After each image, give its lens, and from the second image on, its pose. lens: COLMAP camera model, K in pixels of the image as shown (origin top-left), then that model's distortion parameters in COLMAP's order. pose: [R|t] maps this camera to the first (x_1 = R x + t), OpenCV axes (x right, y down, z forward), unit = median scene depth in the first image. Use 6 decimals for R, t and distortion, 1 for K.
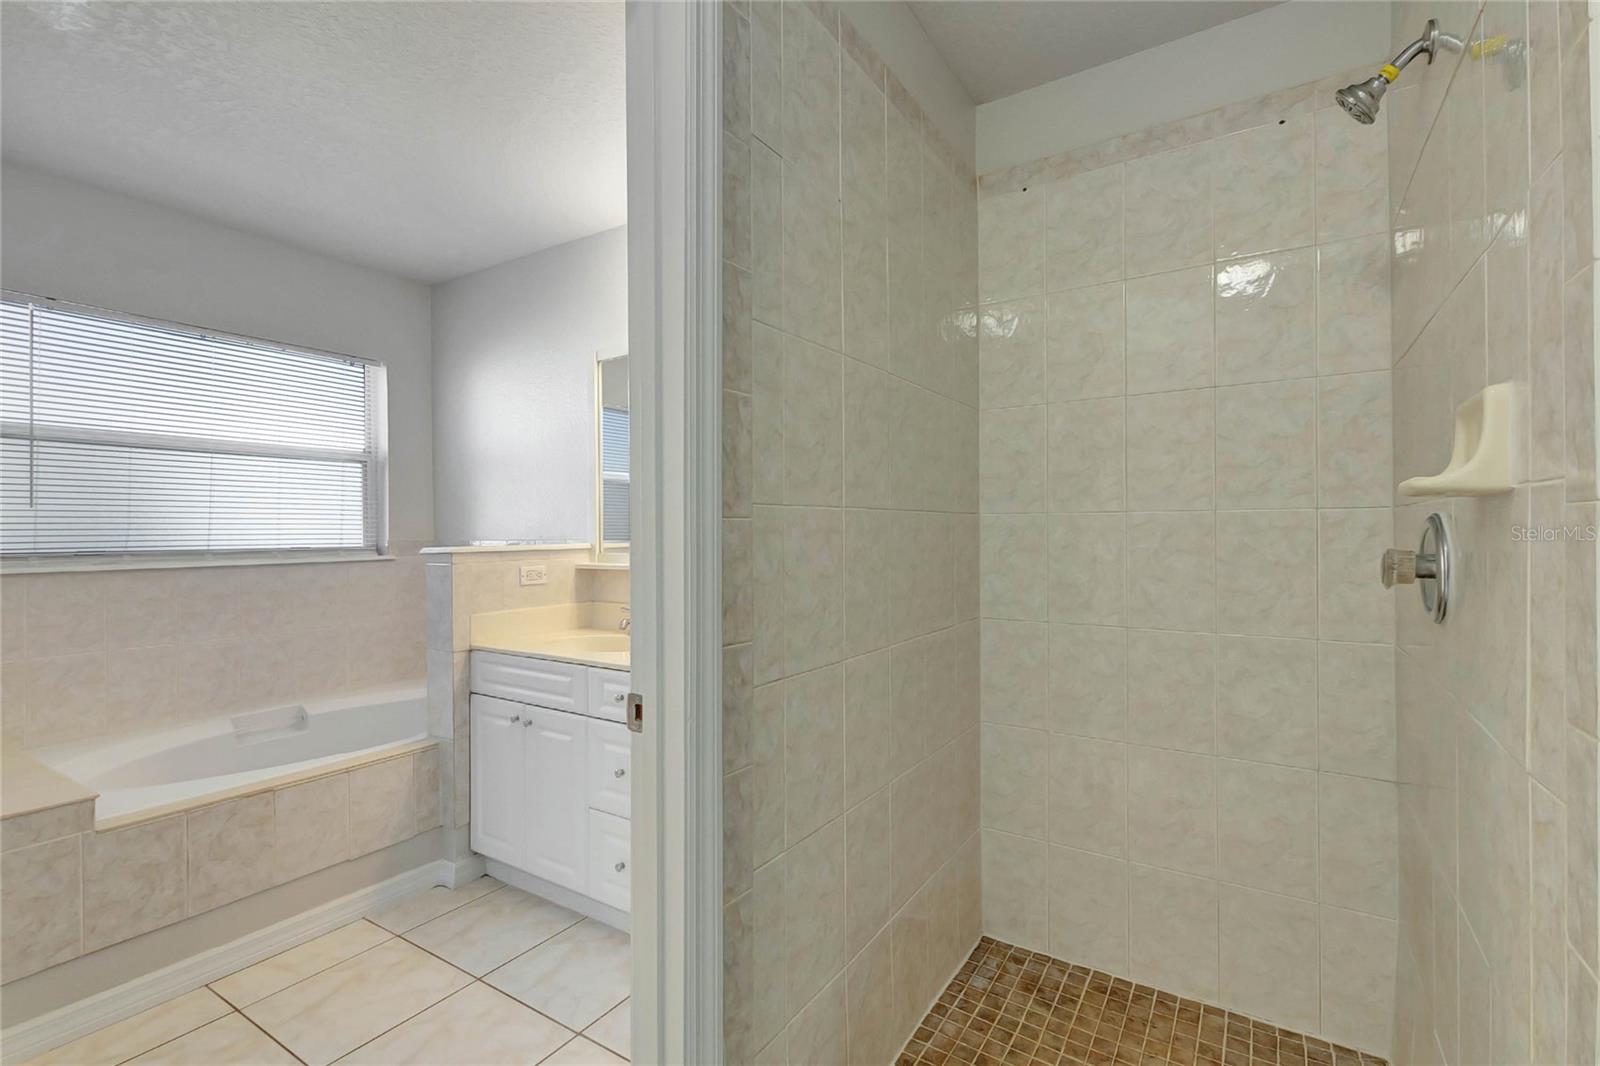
lens RADIAL K [[723.8, 0, 807.5], [0, 723.8, 526.0], [0, 0, 1]] dist [0.009584, -0.004161]
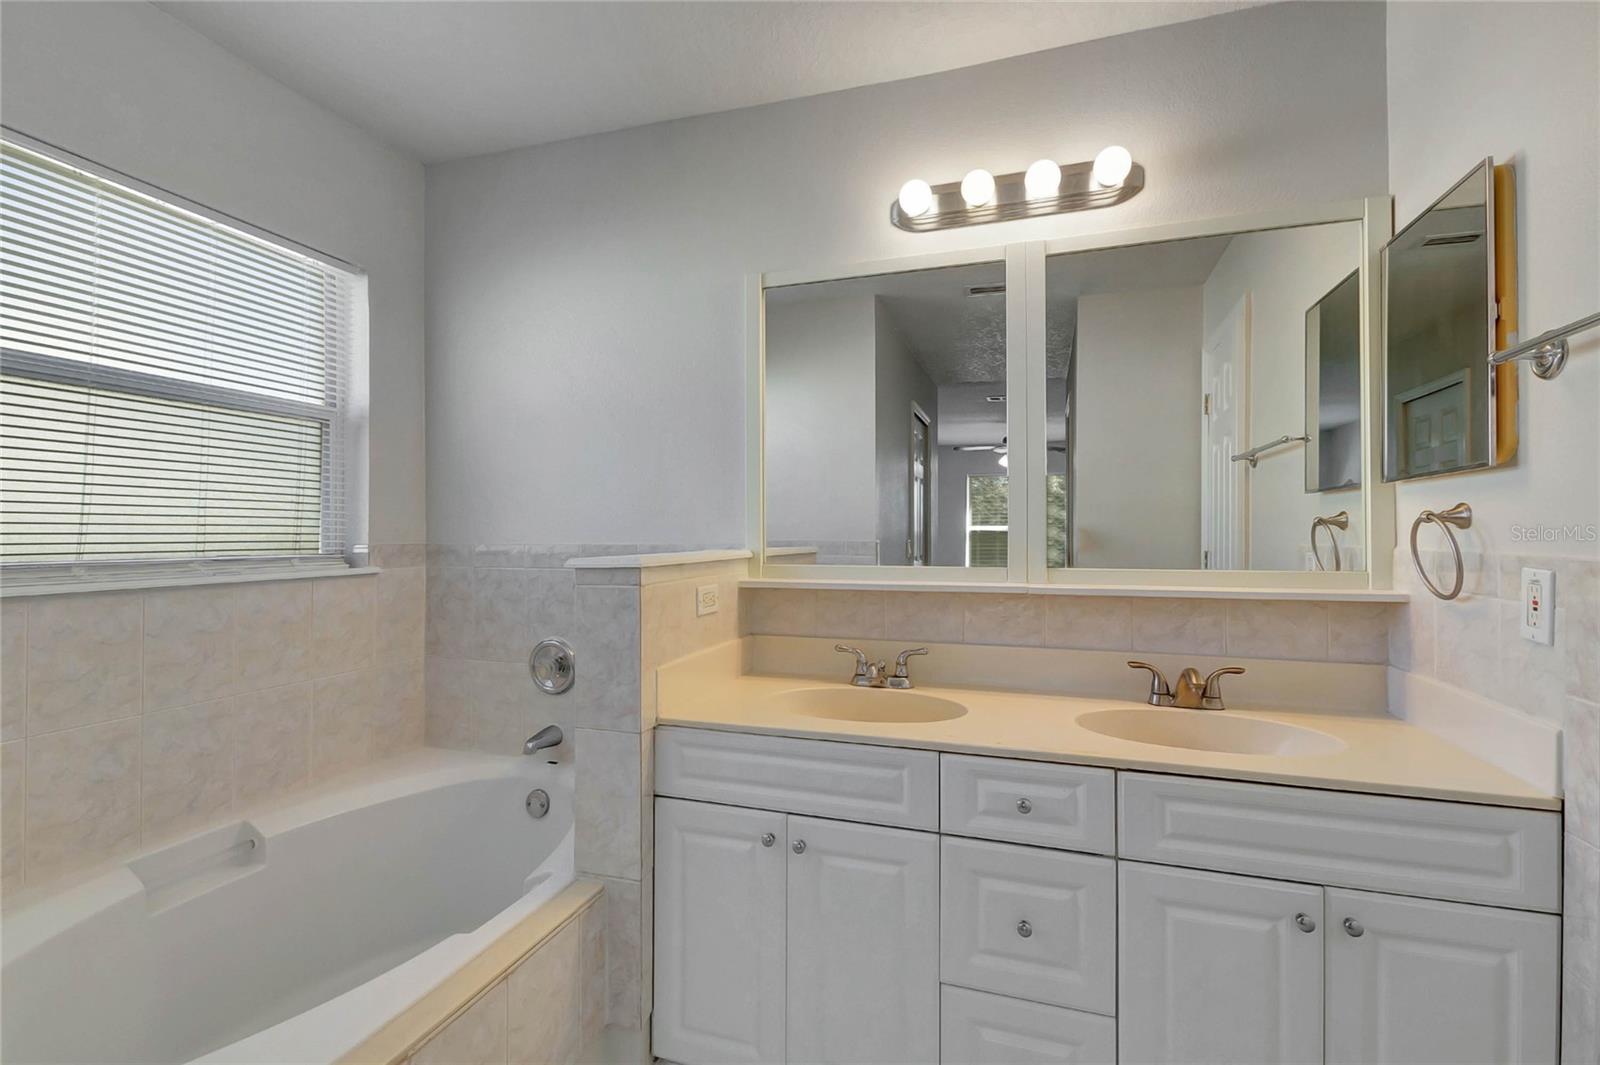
lens RADIAL K [[723.8, 0, 806.8], [0, 723.8, 530.5], [0, 0, 1]] dist [0.009584, -0.004161]
pose [[0.967724, 0.008629, 0.251864, -0.424611], [-0.008968, 0.999960, 0.000200, 0.004811], [-0.251852, -0.002453, 0.967763, 0.324626]]
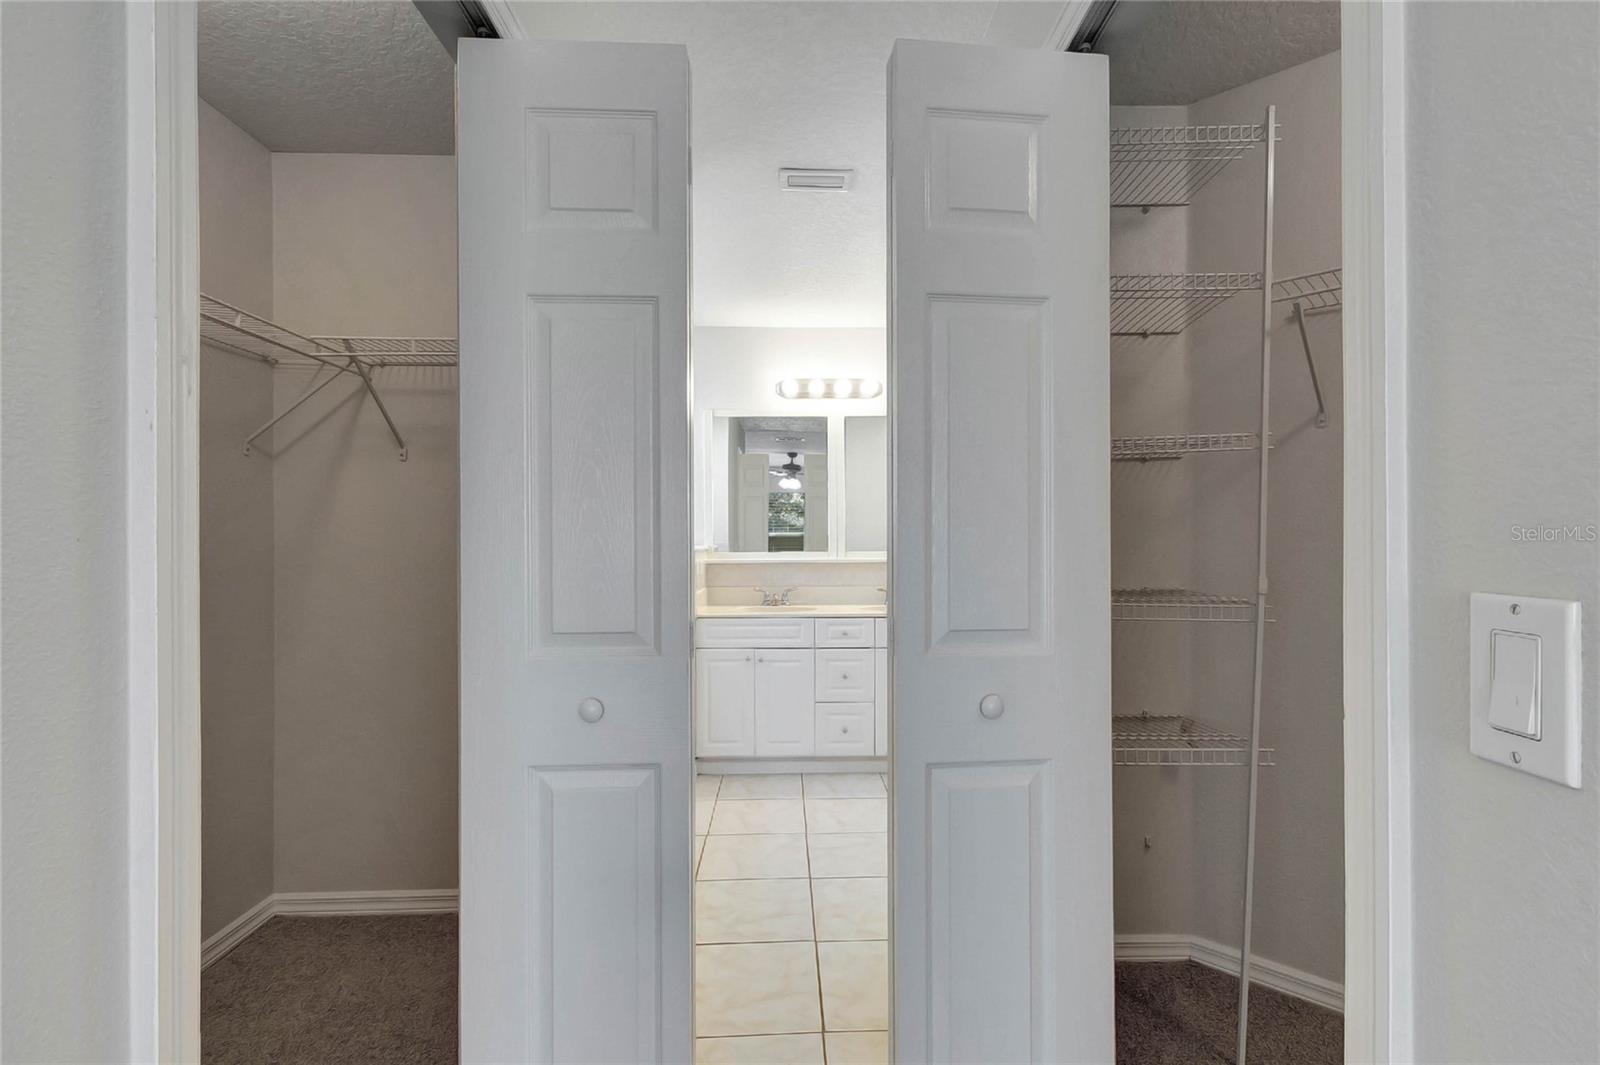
lens RADIAL K [[723.8, 0, 798.5], [0, 723.8, 535.5], [0, 0, 1]] dist [0.009584, -0.004161]
pose [[0.833778, 0.006527, 0.552061, -0.931128], [-0.006949, 0.999975, -0.001328, 0.005359], [-0.552056, -0.002729, 0.833803, -0.265919]]
